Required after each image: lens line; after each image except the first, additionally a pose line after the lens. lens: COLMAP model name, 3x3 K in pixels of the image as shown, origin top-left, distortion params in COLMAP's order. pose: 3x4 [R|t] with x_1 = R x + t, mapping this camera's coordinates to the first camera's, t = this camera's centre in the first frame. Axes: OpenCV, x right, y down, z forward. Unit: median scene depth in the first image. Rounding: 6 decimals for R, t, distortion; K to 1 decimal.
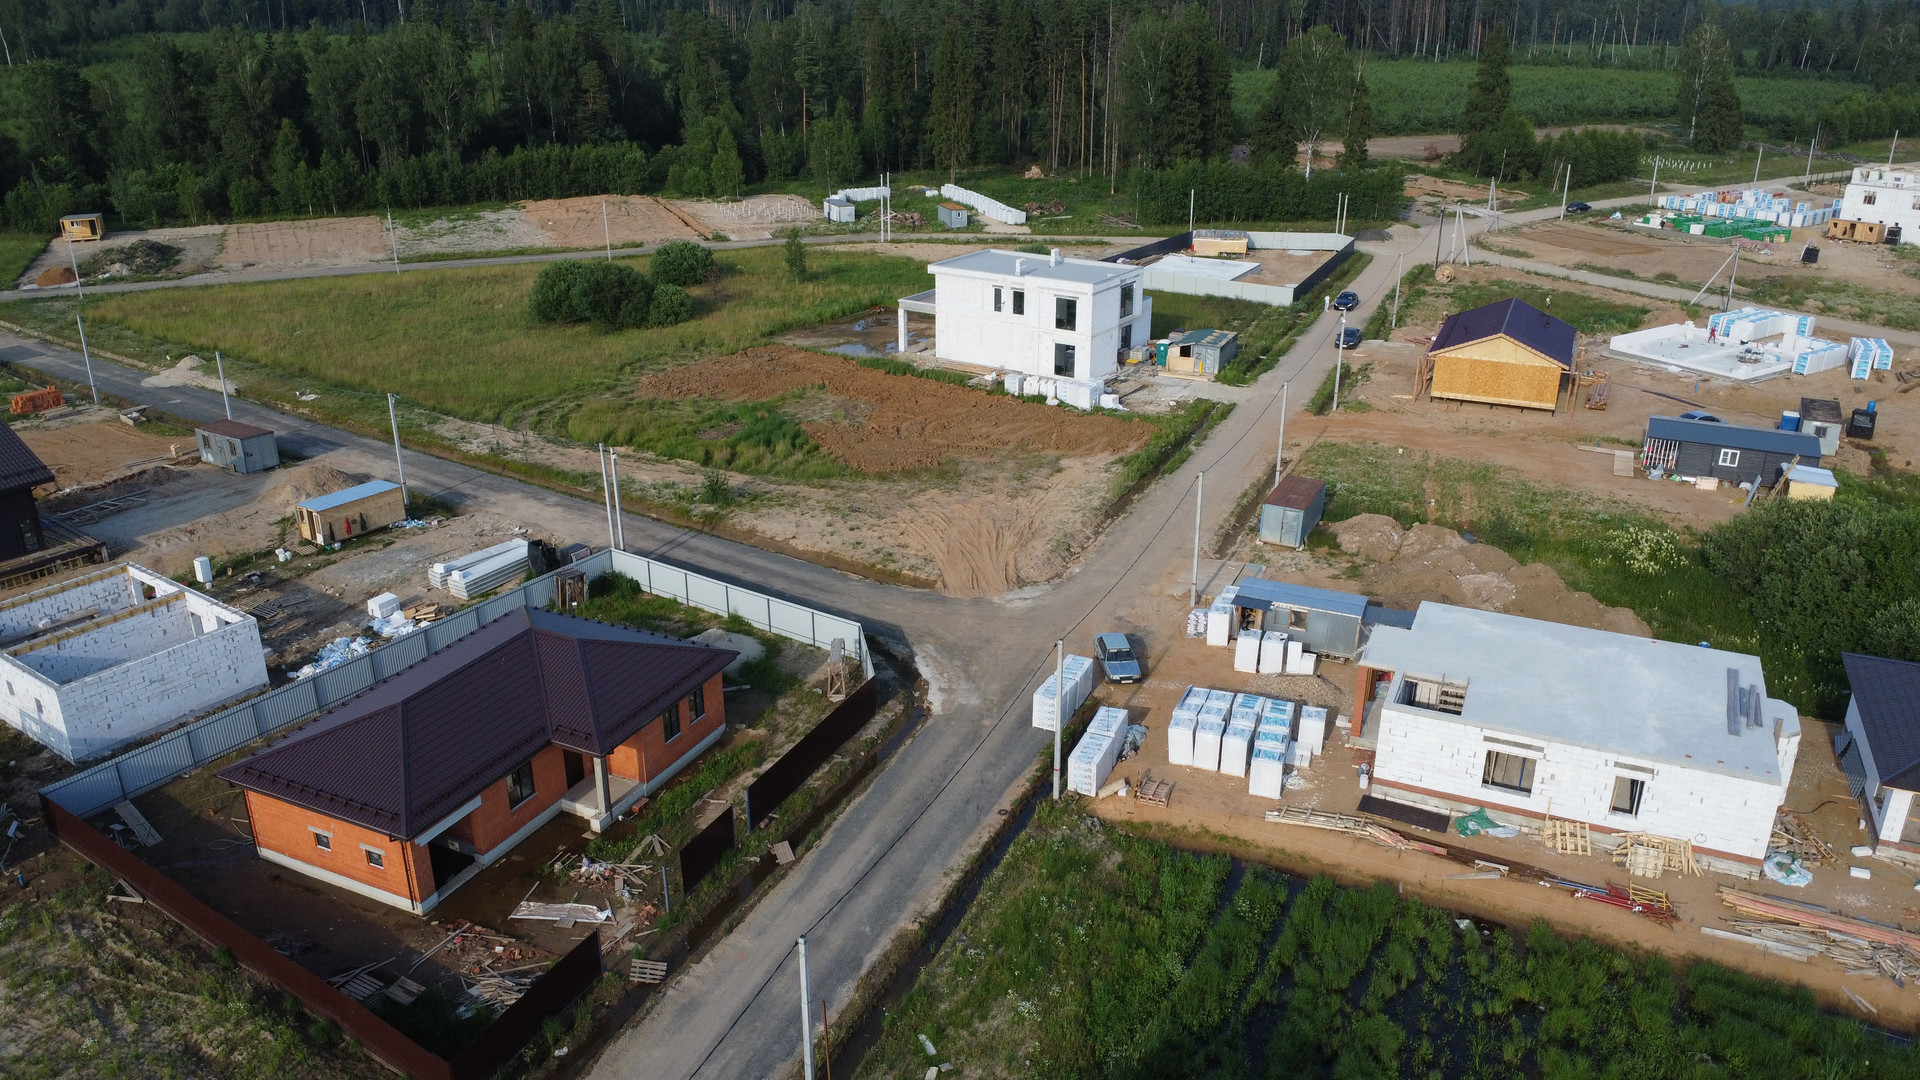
lens RADIAL K [[1384.7, 0, 960.0], [0, 1384.7, 540.0], [0, 0, 1]] dist [-0.036063, 0.003733]
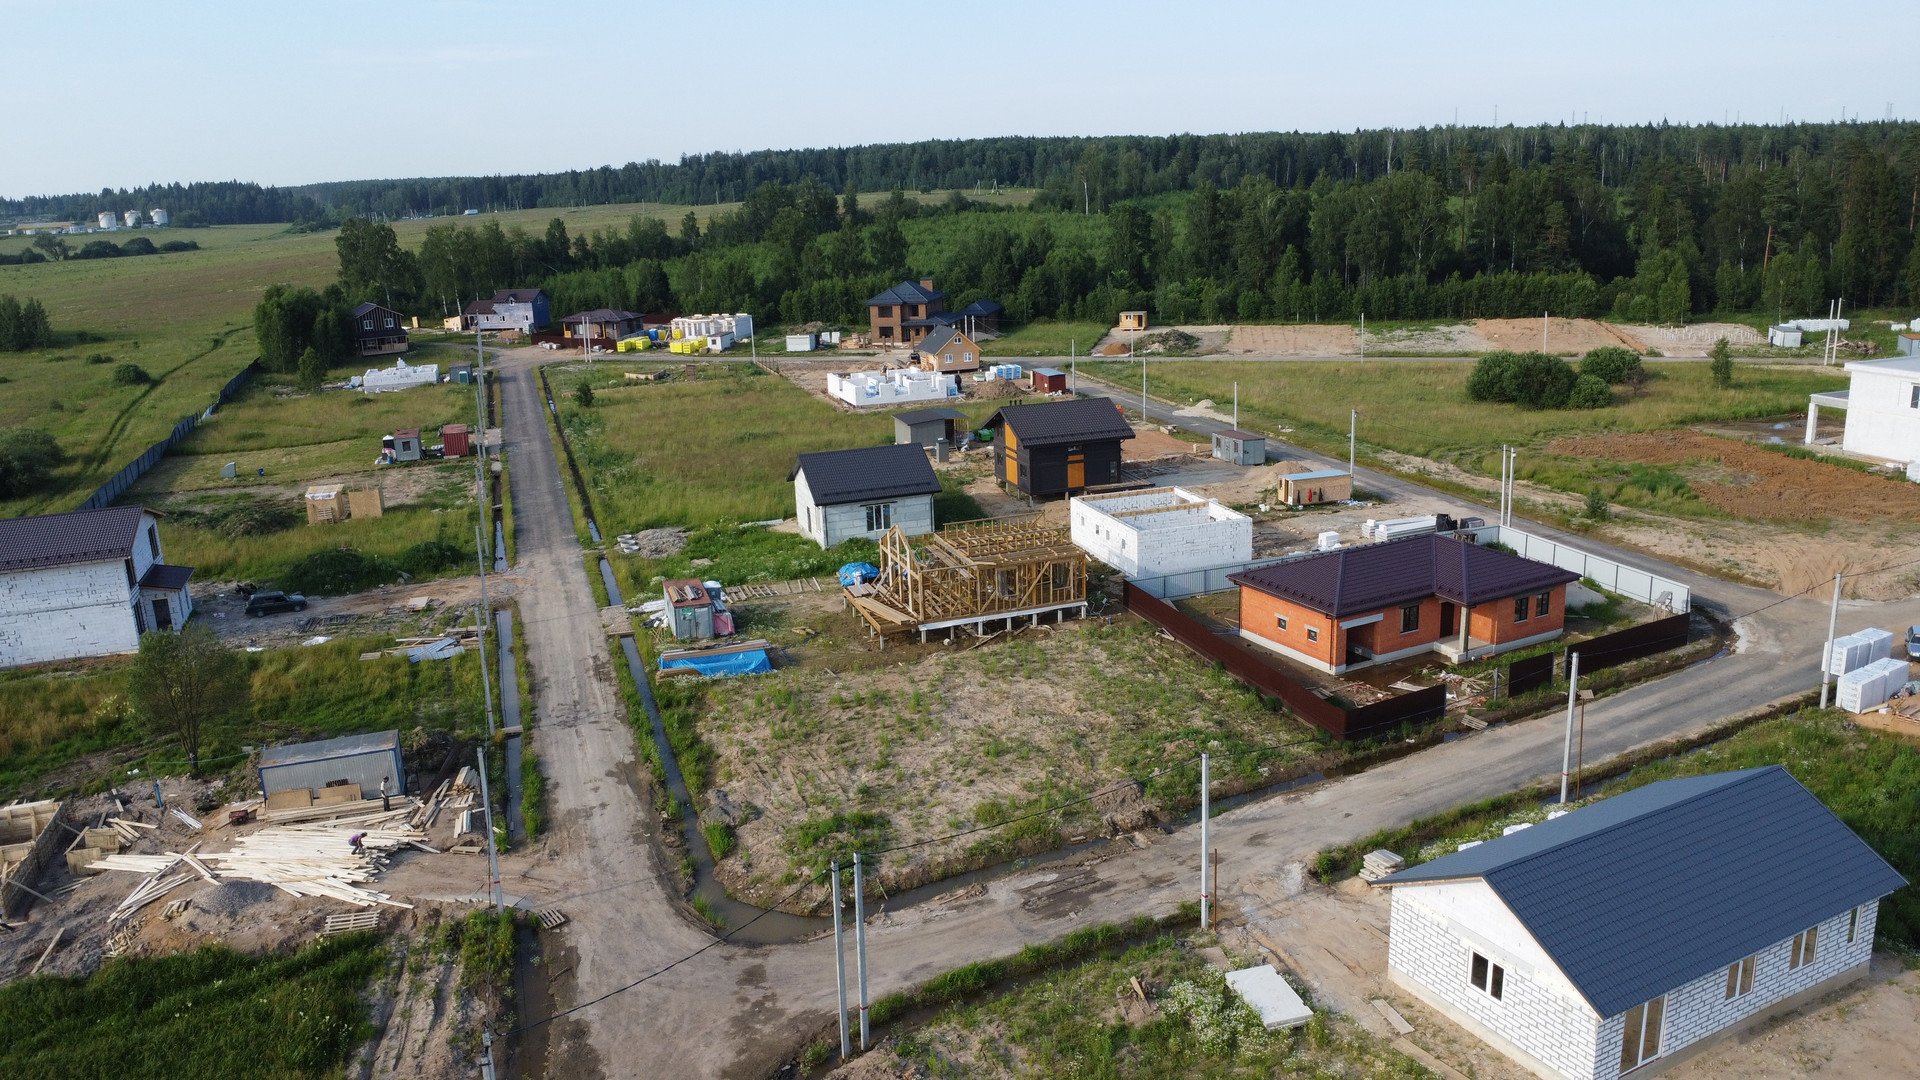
lens RADIAL K [[1384.7, 0, 960.0], [0, 1384.7, 540.0], [0, 0, 1]] dist [-0.036063, 0.003733]
pose [[0.793152, 0.127049, -0.595625, 0.075801], [-0.191627, 0.980387, -0.046056, 0.110736], [0.578091, 0.150667, 0.801941, -0.214835]]
